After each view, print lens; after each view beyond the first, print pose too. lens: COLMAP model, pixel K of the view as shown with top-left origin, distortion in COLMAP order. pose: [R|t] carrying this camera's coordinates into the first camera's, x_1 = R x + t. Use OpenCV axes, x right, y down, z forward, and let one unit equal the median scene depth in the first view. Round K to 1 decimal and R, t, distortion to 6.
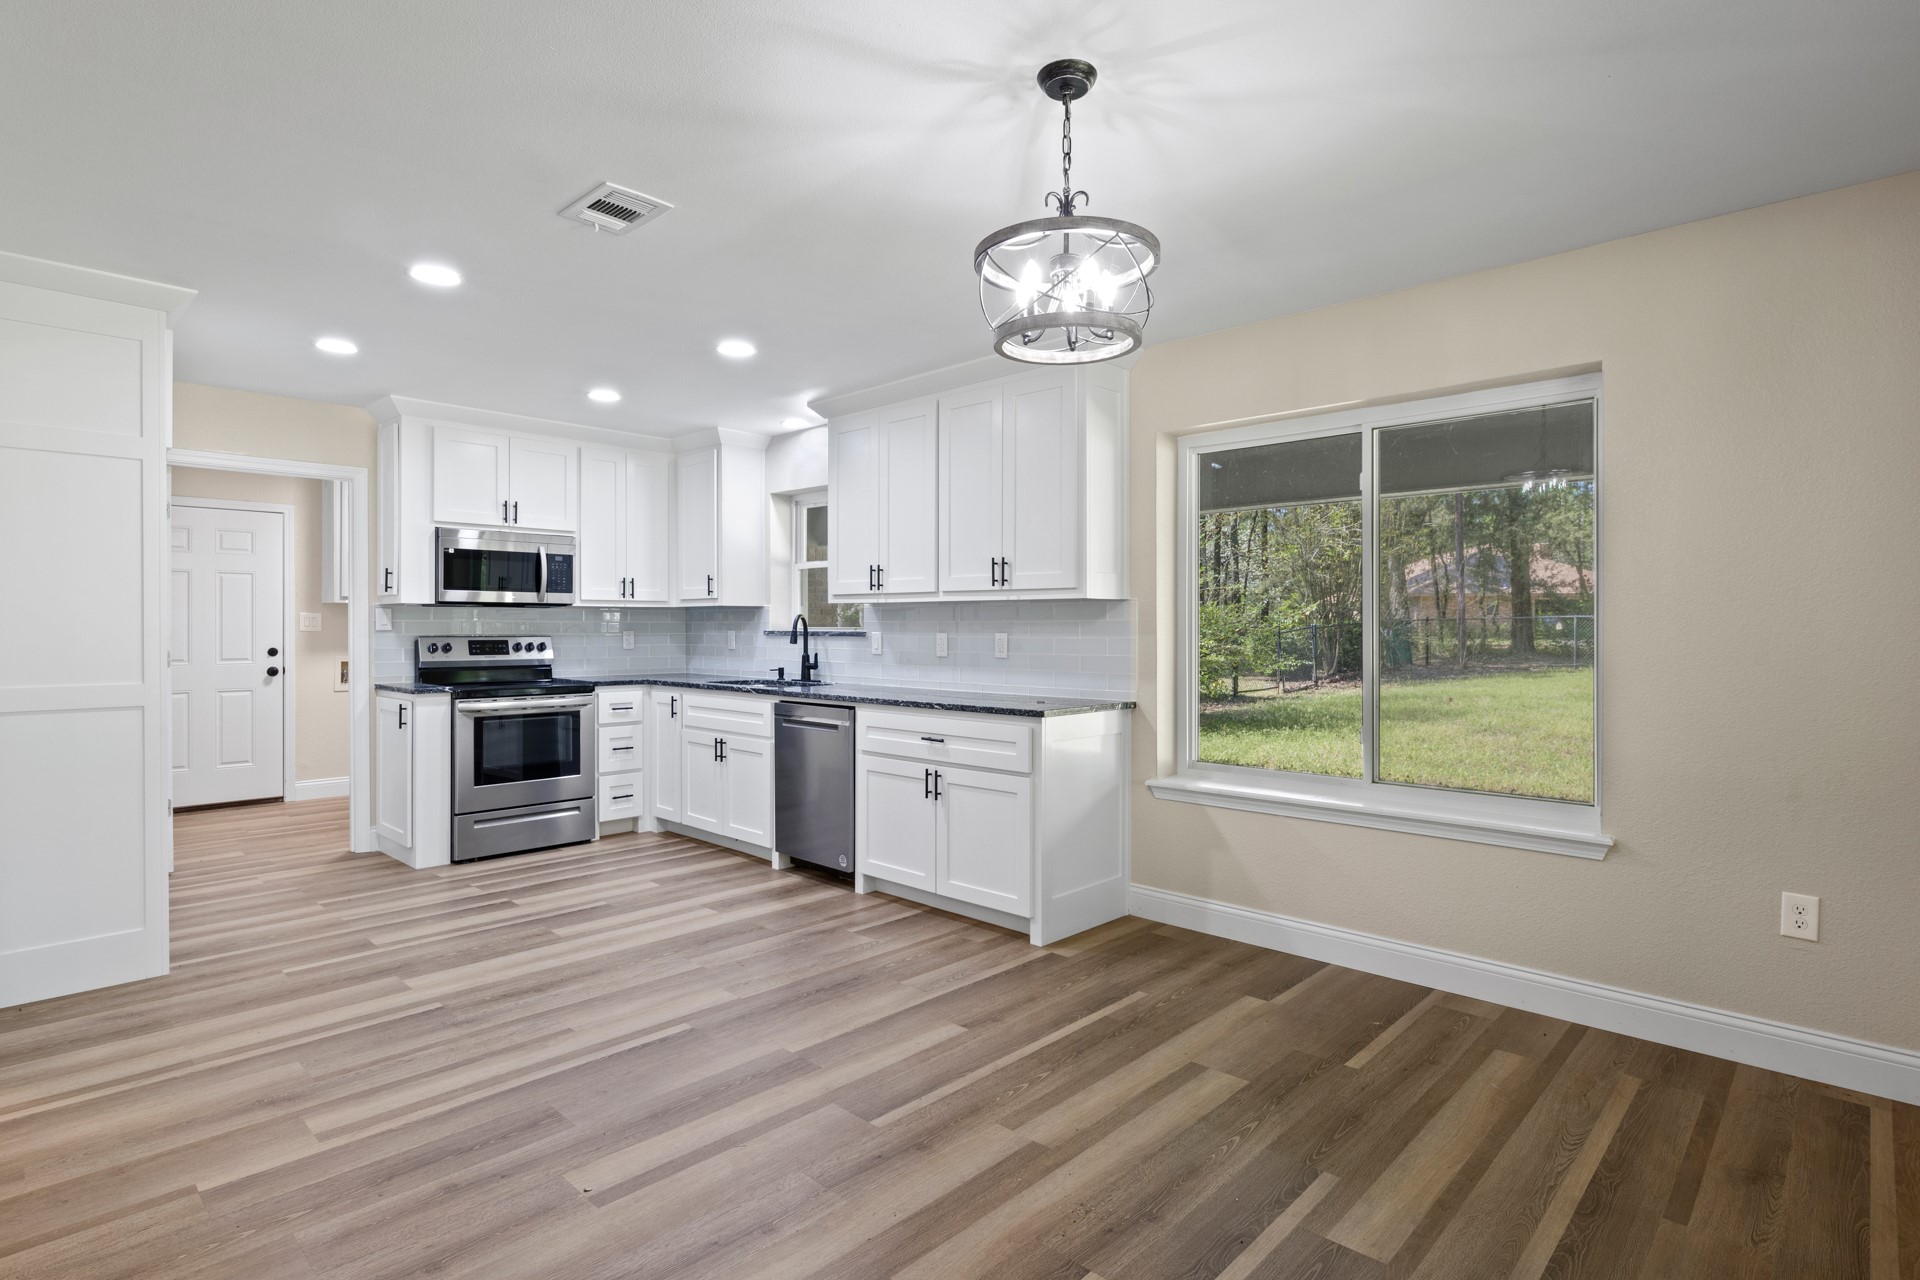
lens RADIAL K [[959.9, 0, 954.7], [0, 959.9, 625.8], [0, 0, 1]] dist [-0.004458, -0.001212]
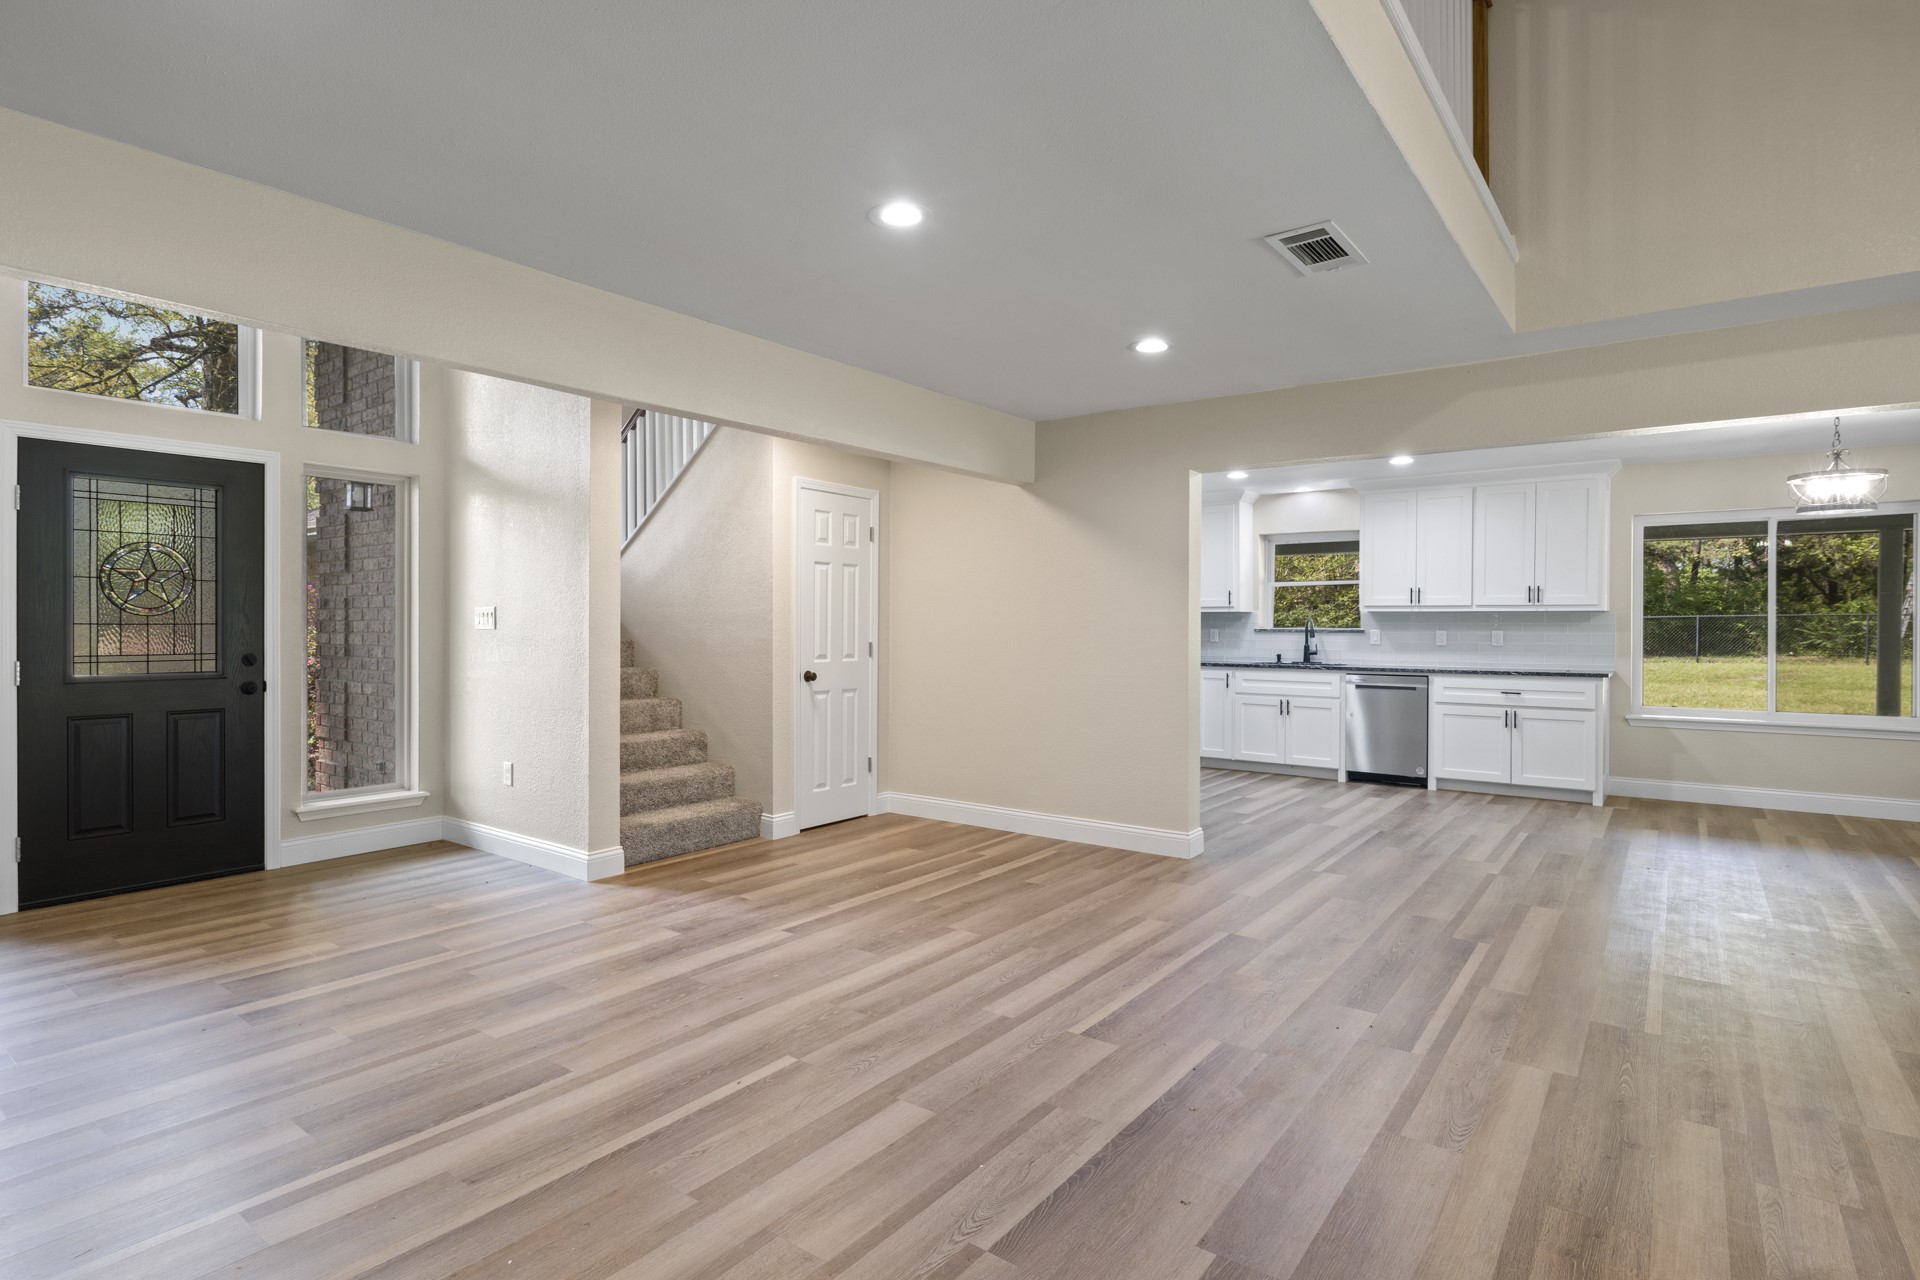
lens RADIAL K [[966.2, 0, 957.9], [0, 966.2, 626.7], [0, 0, 1]] dist [-0.005519, -0.000388]
pose [[0.992702, 0.001690, 0.120586, -1.164812], [-0.002063, 0.999993, 0.002966, -0.002921], [-0.120580, -0.003193, 0.992699, -0.563822]]
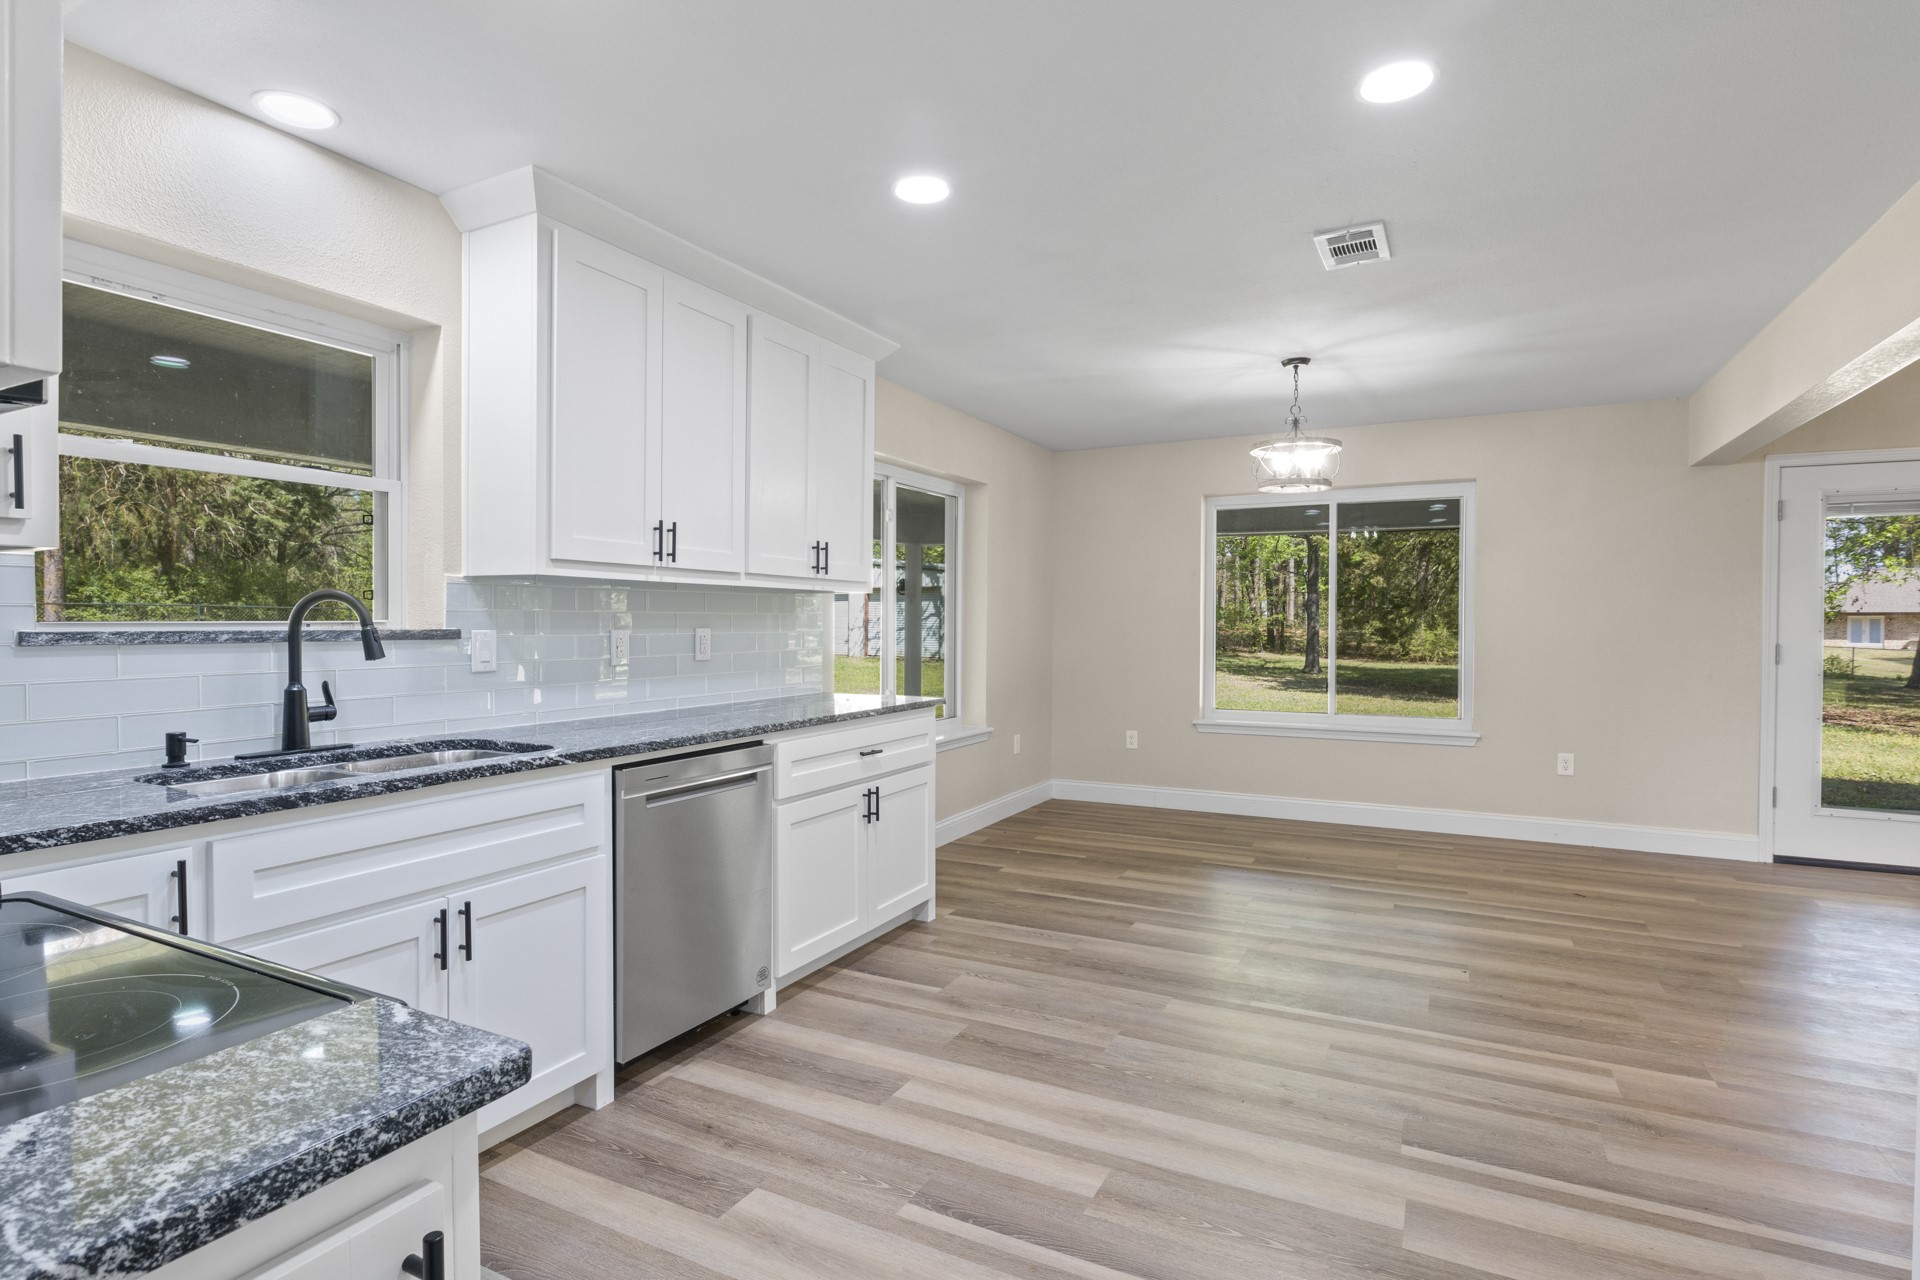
lens RADIAL K [[963.1, 0, 960.0], [0, 963.1, 640.0], [0, 0, 1]] dist [-0.006269, -0.000816]
pose [[-0.285176, -0.019520, 0.958276, -0.833317], [-0.002790, 0.999805, 0.019535, 0.001332], [-0.958471, 0.002898, -0.285175, 1.127685]]
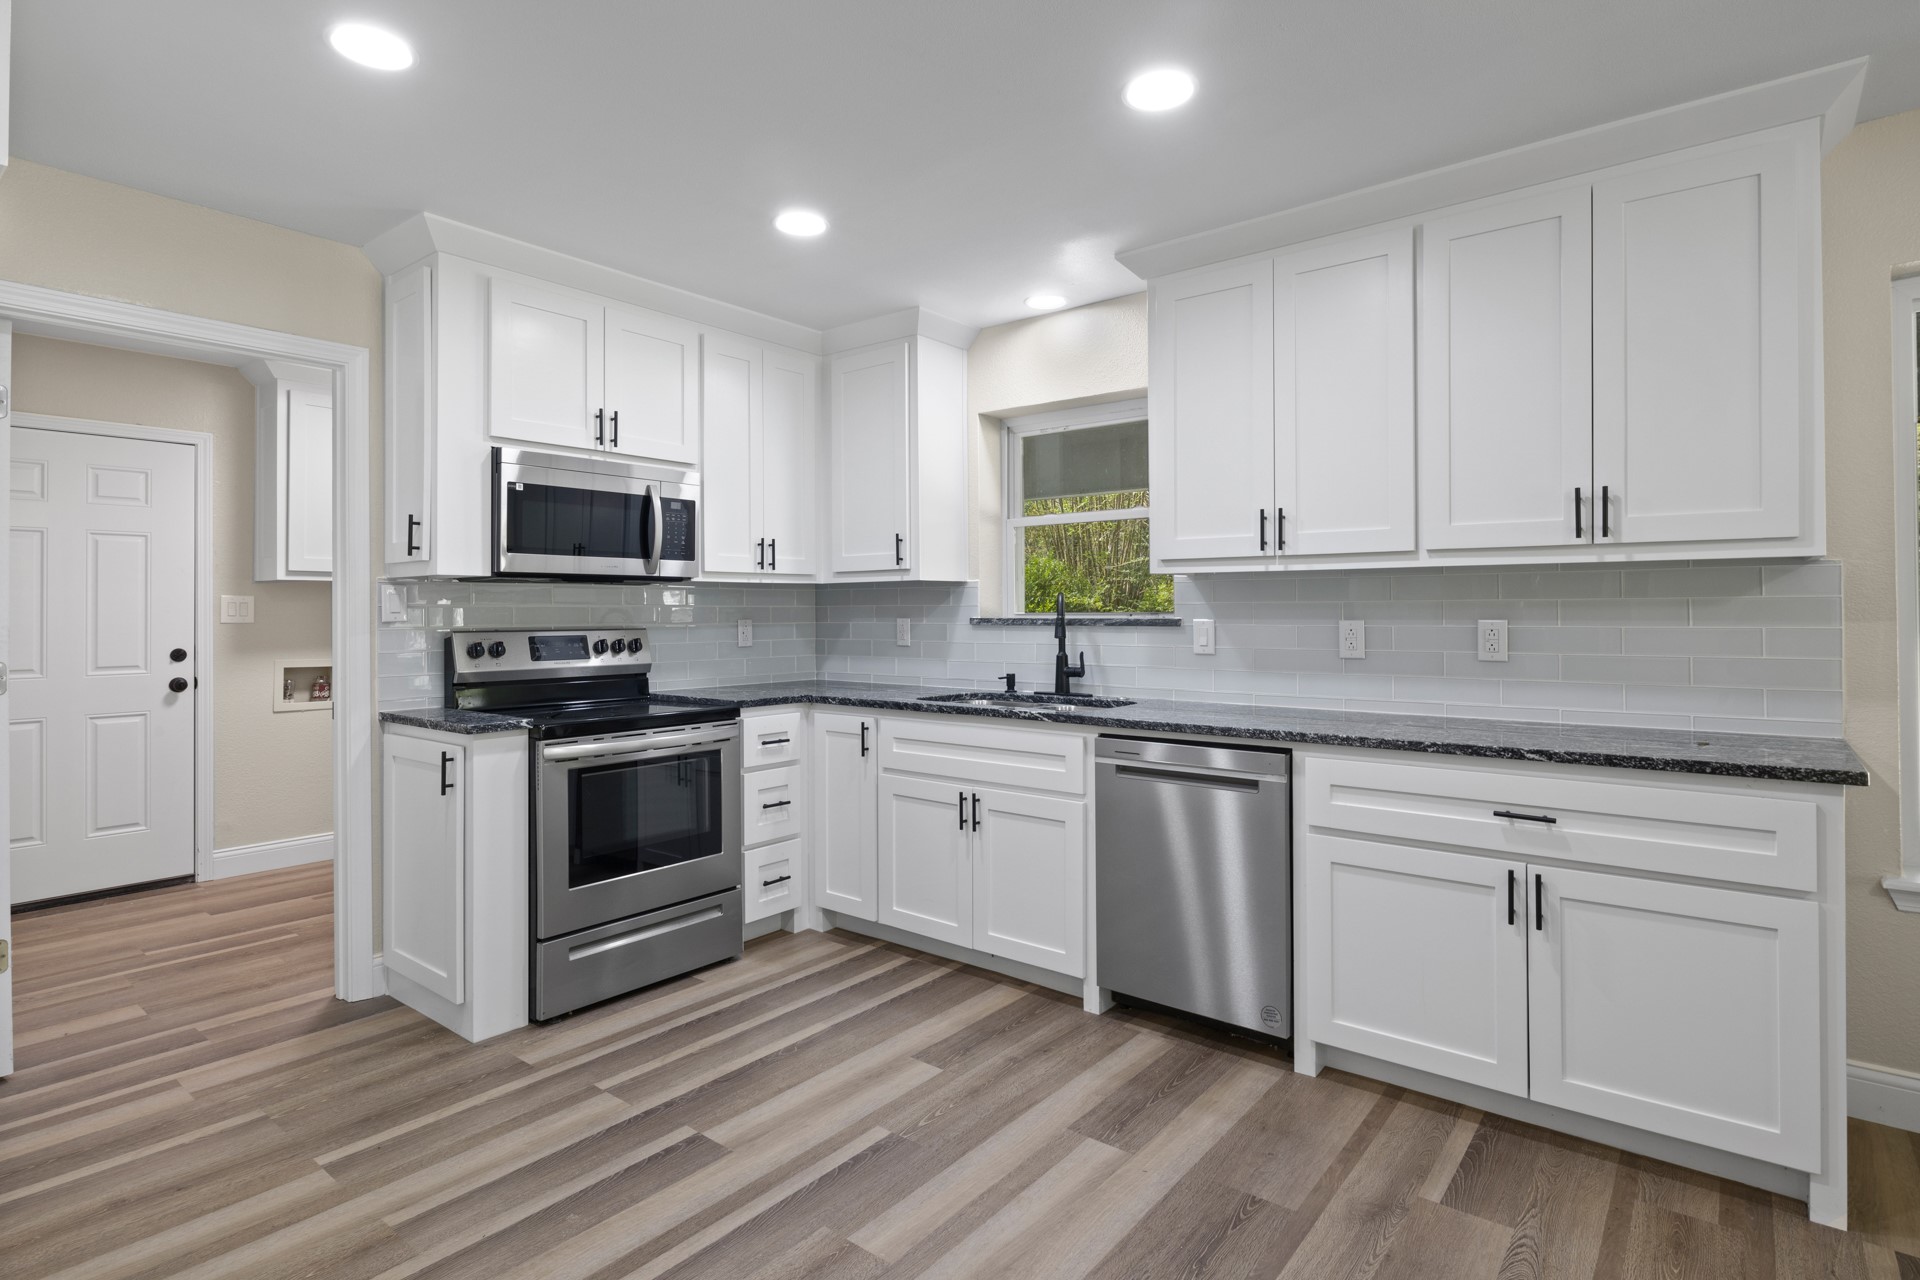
lens RADIAL K [[968.1, 0, 963.2], [0, 968.1, 600.8], [0, 0, 1]] dist [-0.006315, -0.001494]
pose [[0.995865, -0.004776, 0.090721, -0.375346], [0.005726, 0.999931, -0.010211, -0.000220], [-0.090666, 0.010688, 0.995824, 0.465700]]
